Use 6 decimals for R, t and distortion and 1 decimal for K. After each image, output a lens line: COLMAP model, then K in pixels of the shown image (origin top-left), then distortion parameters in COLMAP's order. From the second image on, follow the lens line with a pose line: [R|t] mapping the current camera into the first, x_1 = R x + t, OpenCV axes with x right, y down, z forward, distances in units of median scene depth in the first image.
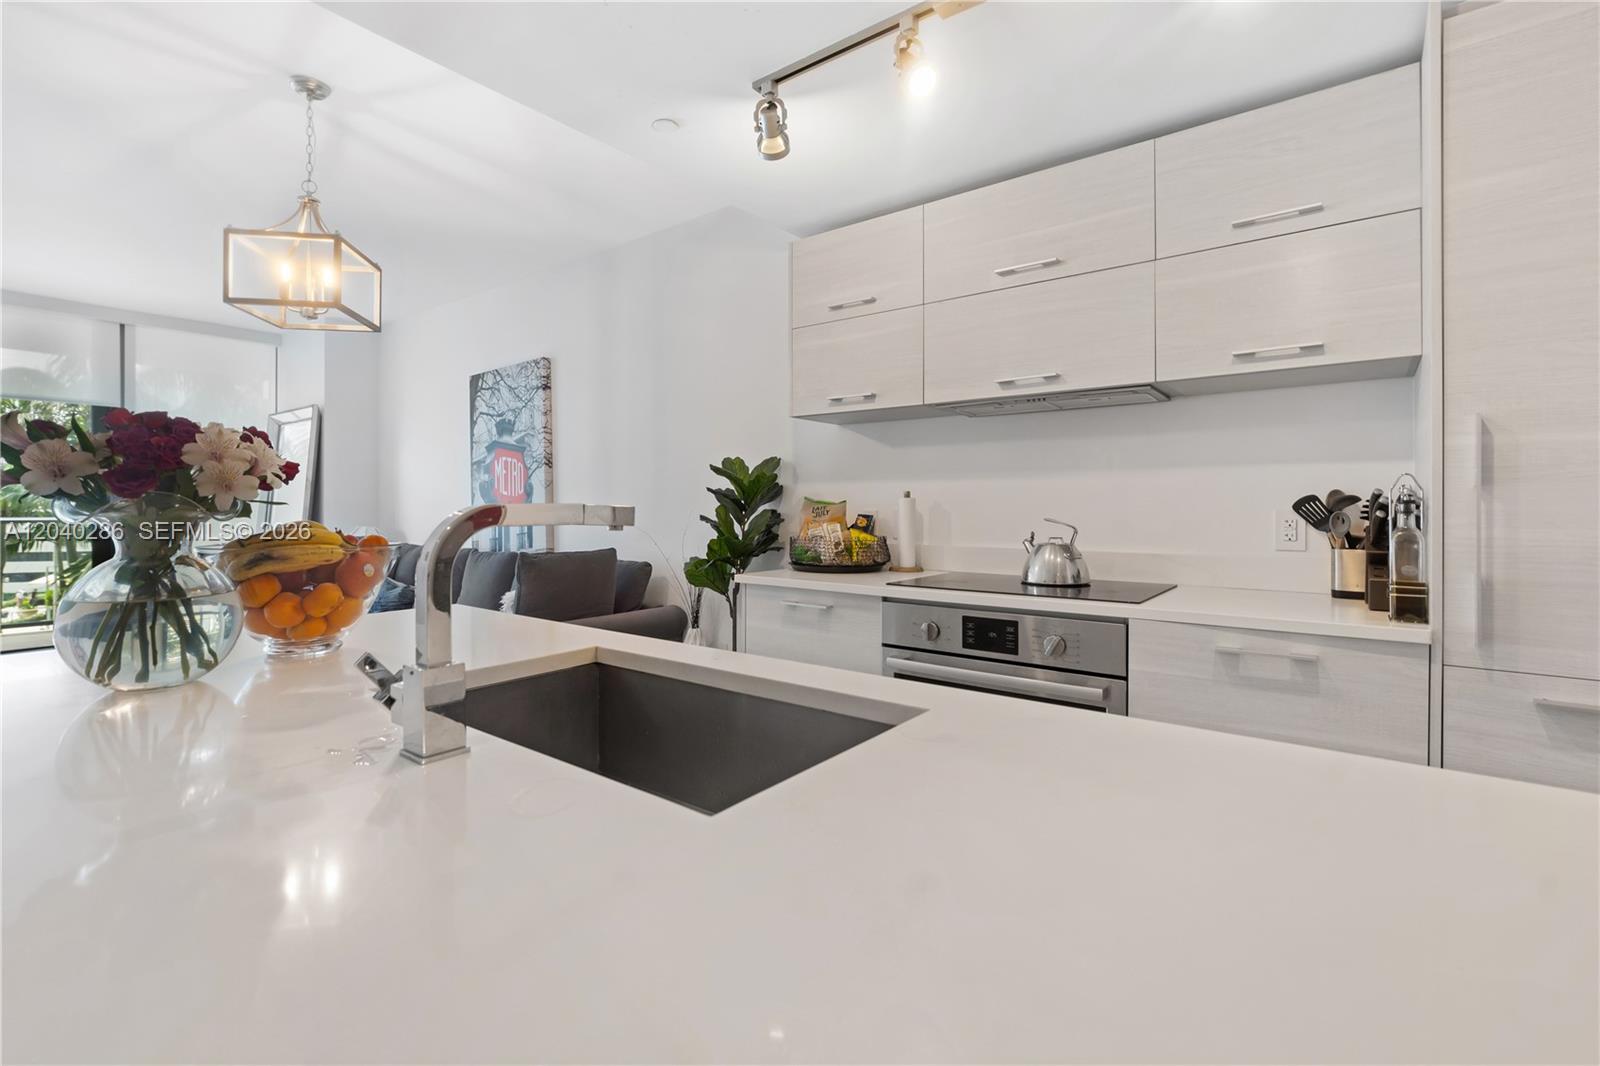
lens RADIAL K [[718.9, 0, 800.1], [0, 718.9, 507.0], [0, 0, 1]] dist [-0.007048, -0.000504]
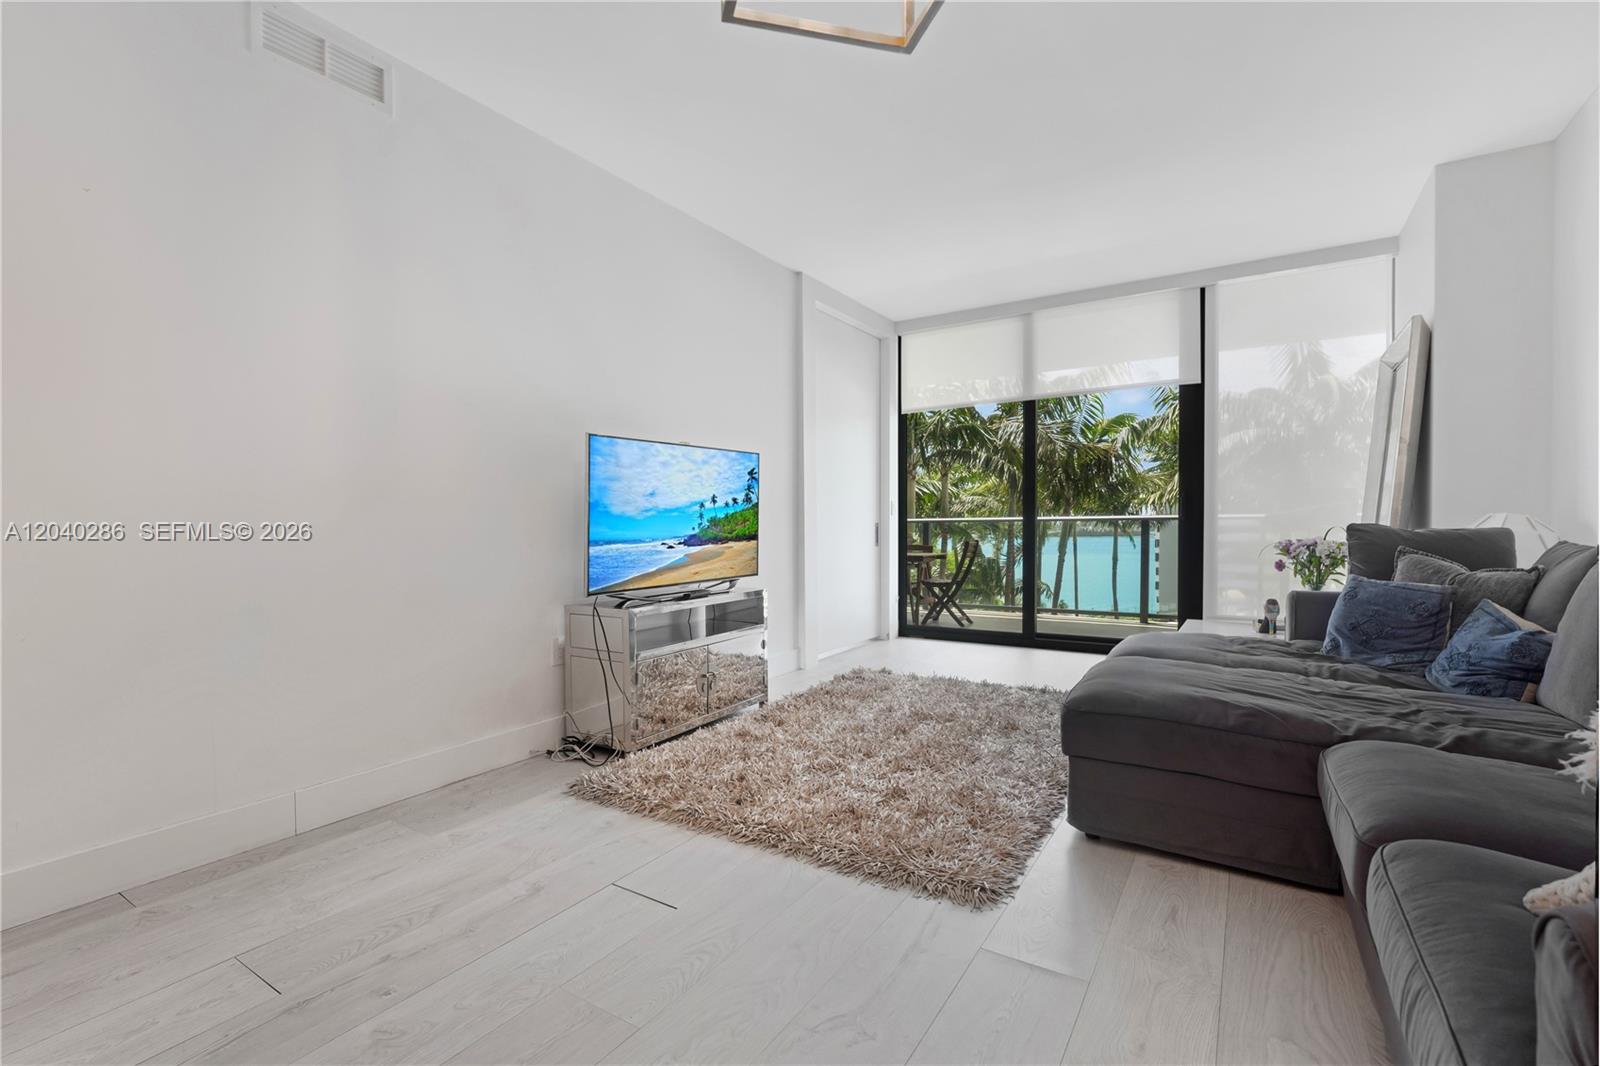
lens RADIAL K [[718.9, 0, 795.5], [0, 718.9, 537.7], [0, 0, 1]] dist [-0.007048, -0.000504]
pose [[0.090305, 0.014740, -0.995805, -0.232400], [0.007902, 0.999848, 0.015516, 0.068576], [0.995883, -0.009270, 0.090175, 0.852683]]
